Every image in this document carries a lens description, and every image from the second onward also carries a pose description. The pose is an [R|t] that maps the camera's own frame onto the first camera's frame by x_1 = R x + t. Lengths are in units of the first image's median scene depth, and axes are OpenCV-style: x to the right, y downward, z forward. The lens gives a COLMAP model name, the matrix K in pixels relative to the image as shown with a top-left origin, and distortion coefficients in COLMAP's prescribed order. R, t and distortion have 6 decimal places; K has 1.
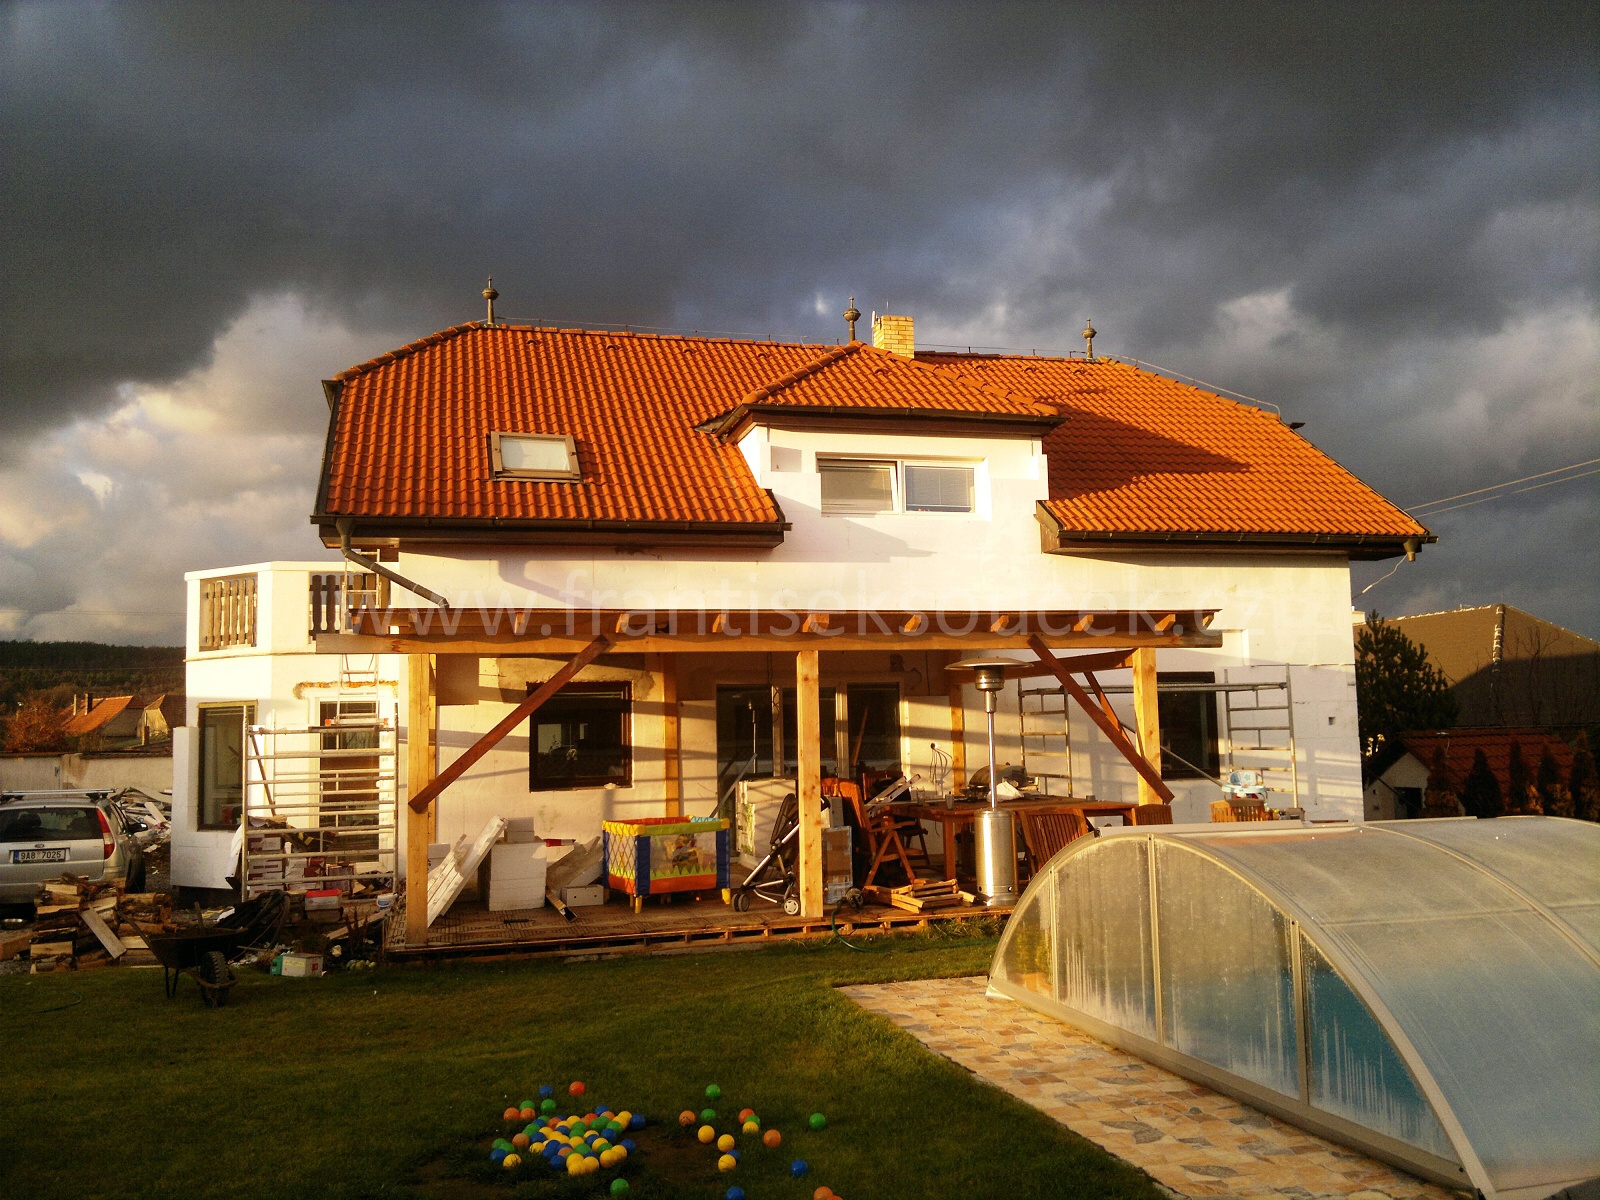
lens RADIAL K [[1392.1, 0, 802.7], [0, 1392.1, 606.6], [0, 0, 1]] dist [0.100381, -0.167895]
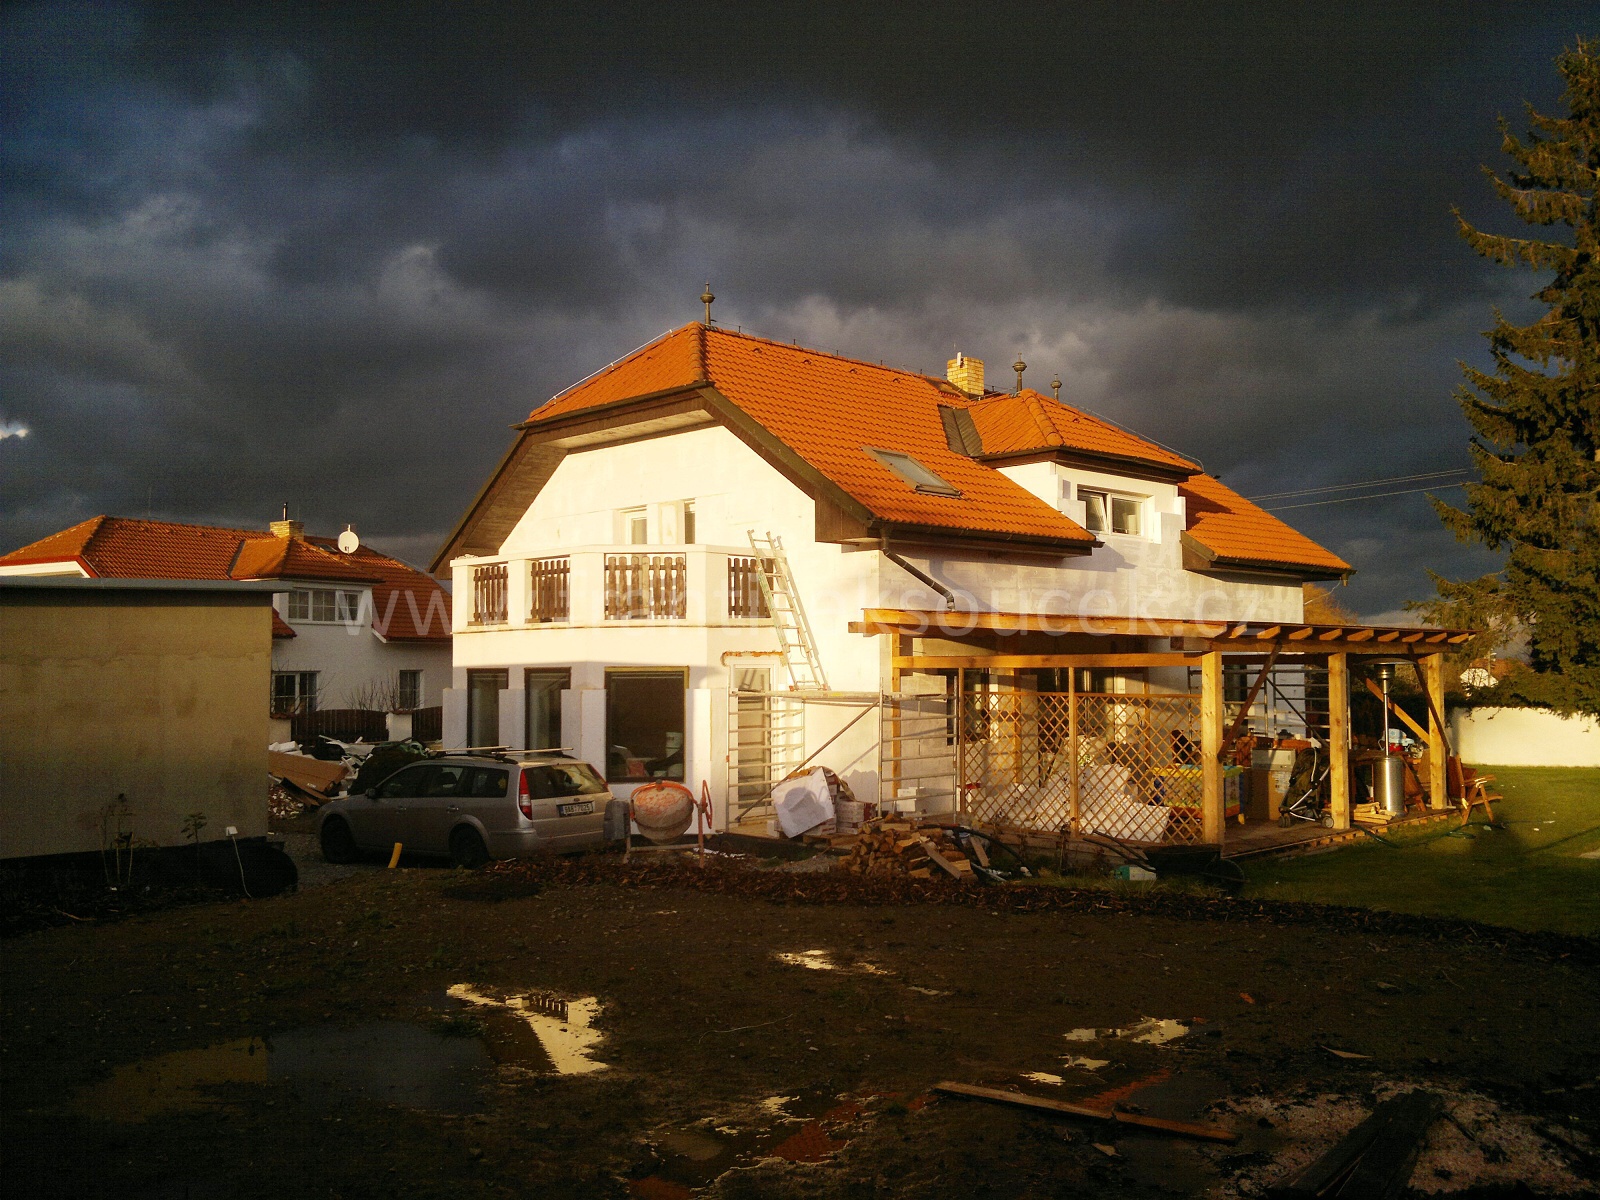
lens RADIAL K [[1392.1, 0, 802.7], [0, 1392.1, 606.6], [0, 0, 1]] dist [0.100381, -0.167895]
pose [[0.862072, 0.039500, 0.505244, -0.863070], [-0.057788, 0.998117, 0.020568, -0.008823], [-0.503480, -0.046928, 0.862731, 0.001437]]
